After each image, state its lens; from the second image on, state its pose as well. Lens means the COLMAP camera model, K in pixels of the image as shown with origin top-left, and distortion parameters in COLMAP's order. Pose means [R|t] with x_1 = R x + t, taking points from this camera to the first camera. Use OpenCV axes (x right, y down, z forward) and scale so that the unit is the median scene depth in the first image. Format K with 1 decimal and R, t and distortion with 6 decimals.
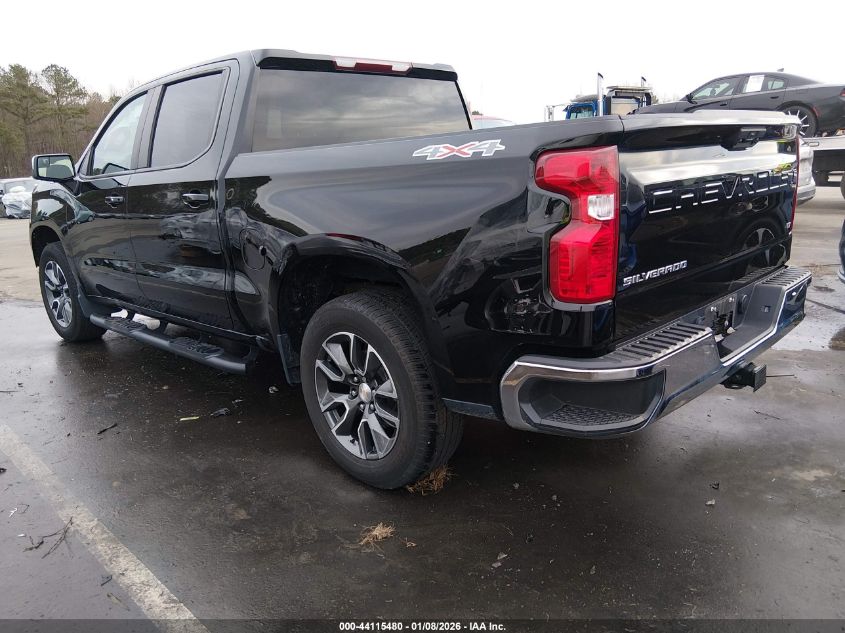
lens RADIAL K [[639.3, 0, 422.5], [0, 639.3, 316.5], [0, 0, 1]] dist [0.003131, 0.007066]
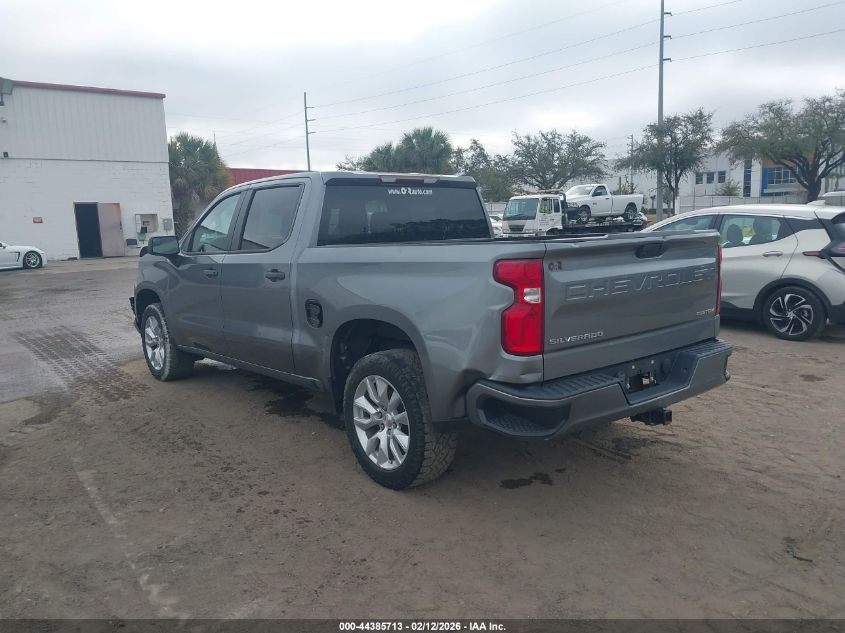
lens RADIAL K [[639.3, 0, 422.5], [0, 639.3, 316.5], [0, 0, 1]] dist [0.003131, 0.007066]
pose [[0.996938, 0.036035, -0.069405, 0.072882], [-0.043292, 0.993416, -0.106072, 0.043271], [0.065126, 0.108751, 0.991933, -0.402383]]
